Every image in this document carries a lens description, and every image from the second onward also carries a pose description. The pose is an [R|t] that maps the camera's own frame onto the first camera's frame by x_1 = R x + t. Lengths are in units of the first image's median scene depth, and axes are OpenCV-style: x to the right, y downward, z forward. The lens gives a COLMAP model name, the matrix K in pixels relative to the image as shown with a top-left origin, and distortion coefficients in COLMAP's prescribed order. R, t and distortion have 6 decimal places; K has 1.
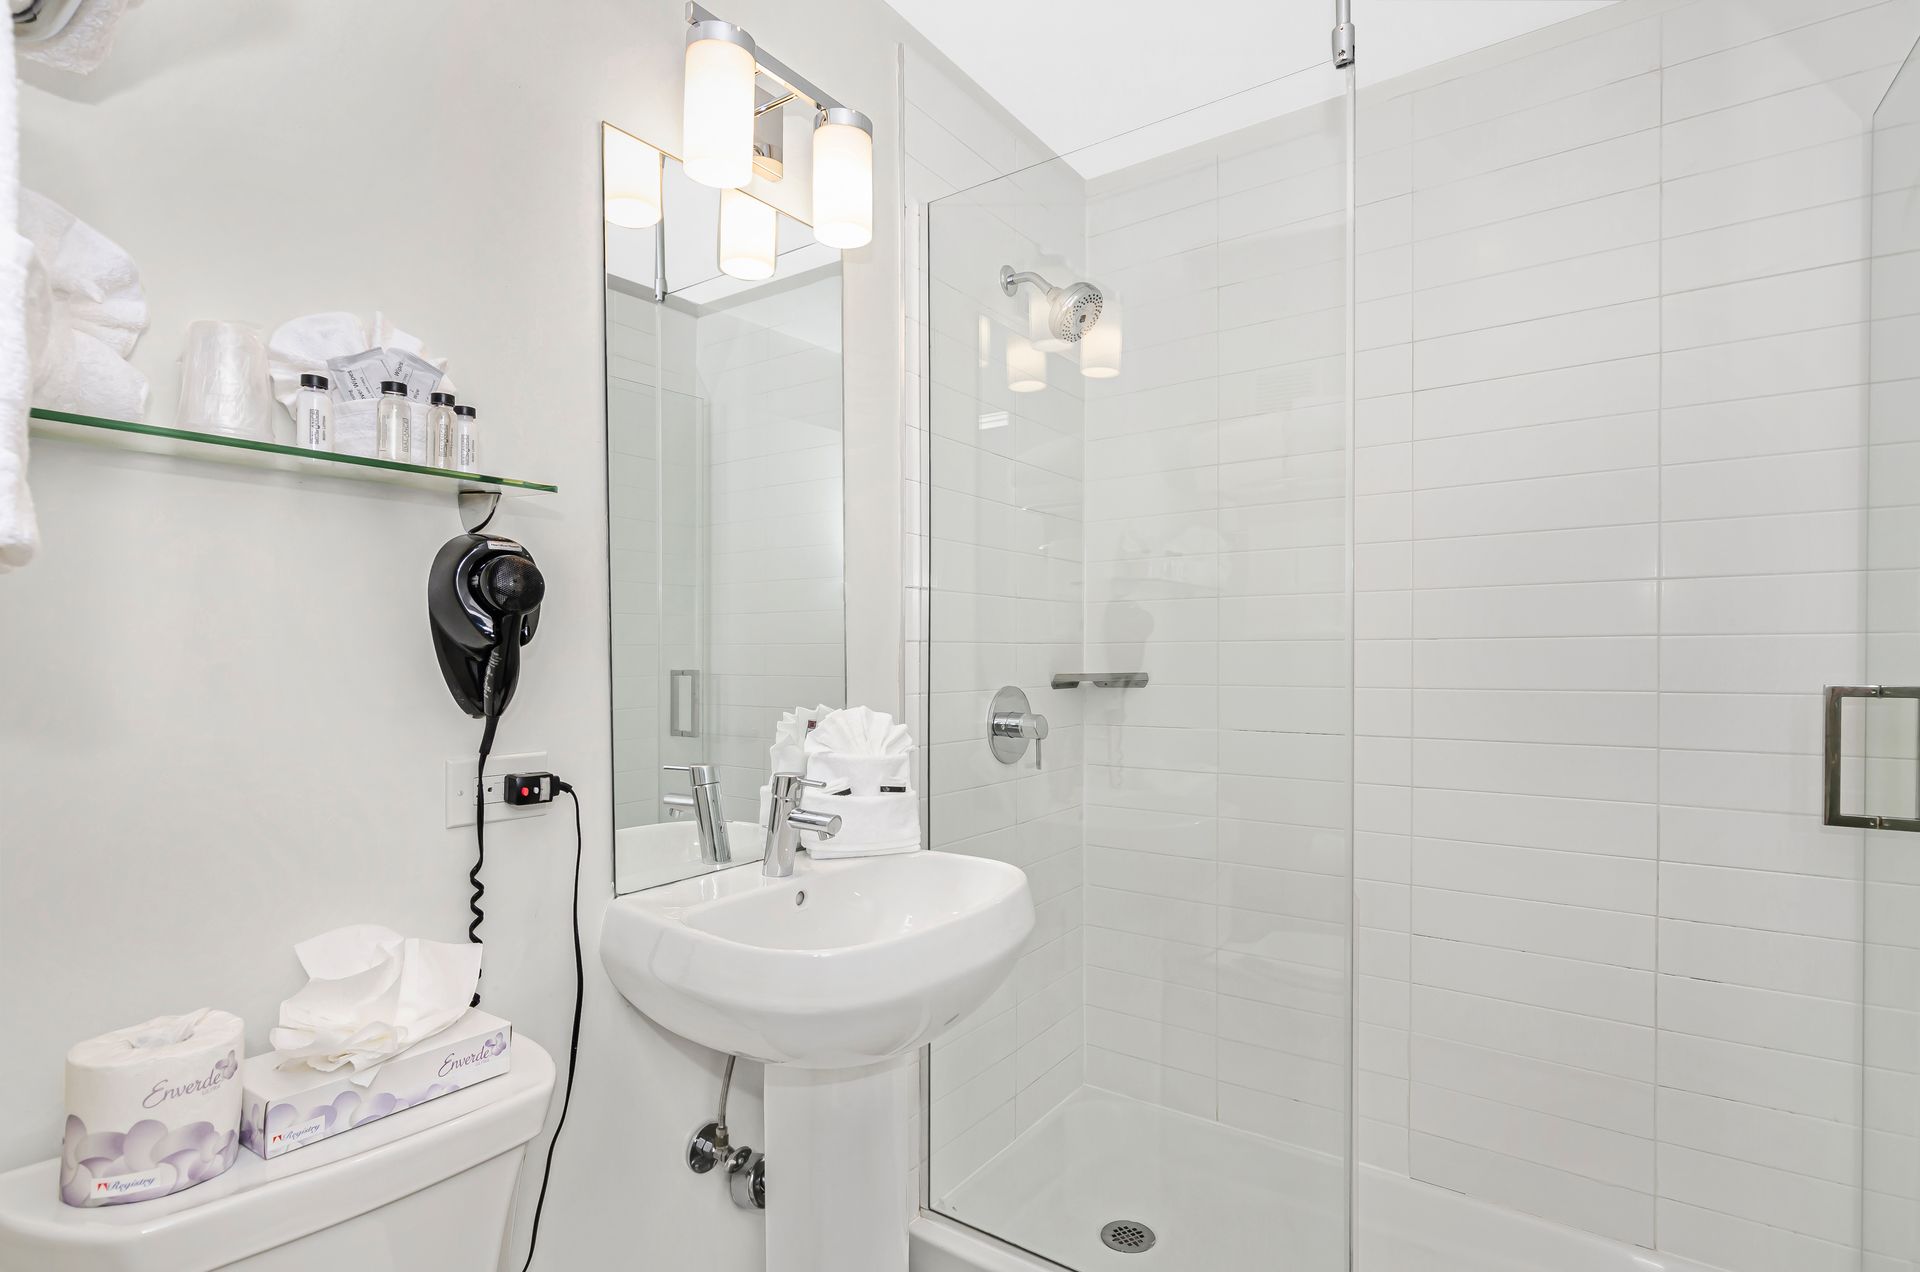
lens RADIAL K [[930.2, 0, 954.3], [0, 930.2, 653.3], [0, 0, 1]] dist [-0.002282, -0.000857]
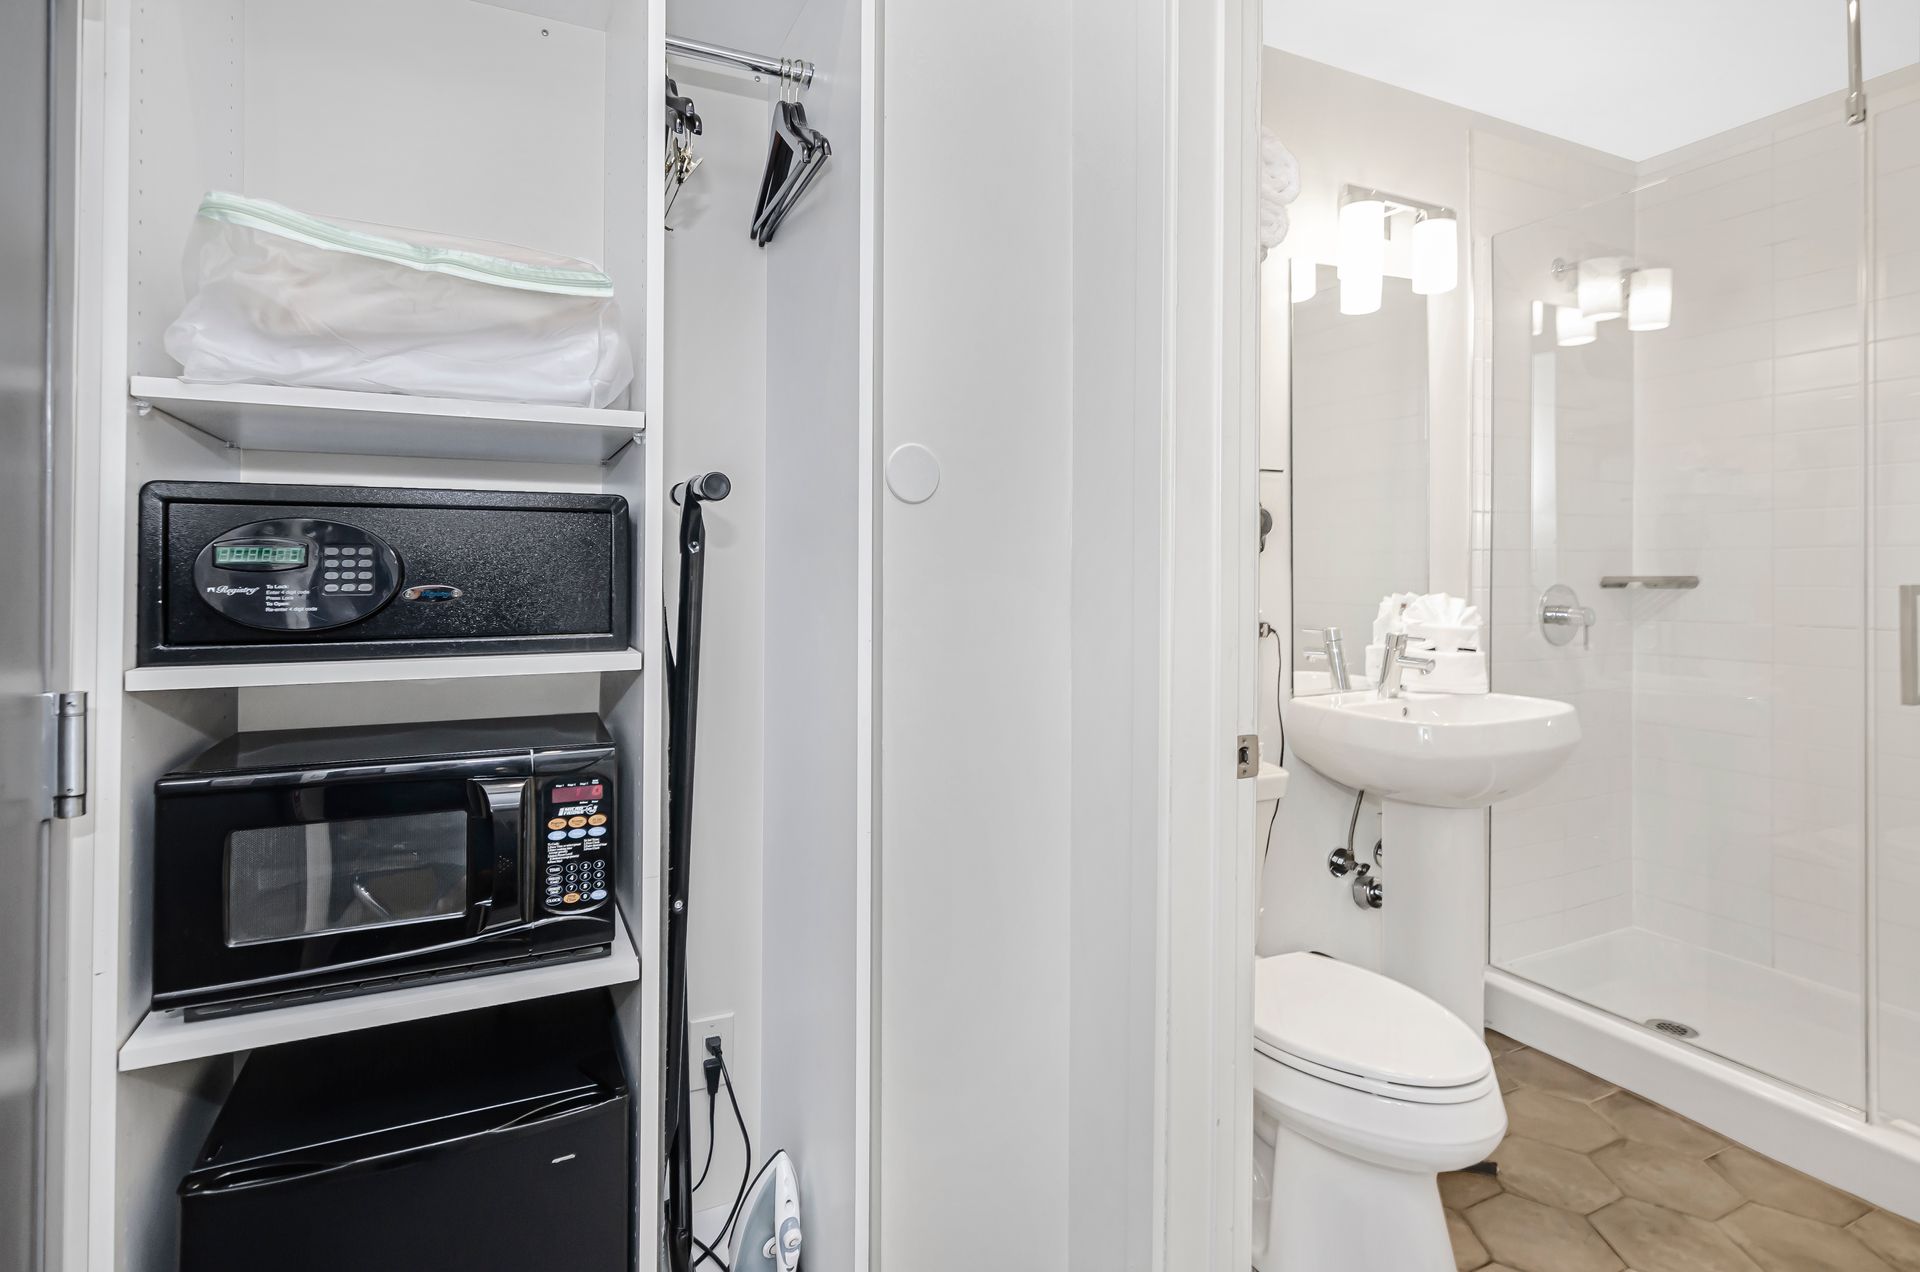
lens RADIAL K [[963.4, 0, 937.5], [0, 963.4, 570.3], [0, 0, 1]] dist [-0.000331, 0.001363]
pose [[0.874413, 0.001698, -0.485179, -0.059704], [0.000822, 0.999987, 0.004981, 0.011434], [0.485181, -0.004754, 0.874401, -0.748260]]
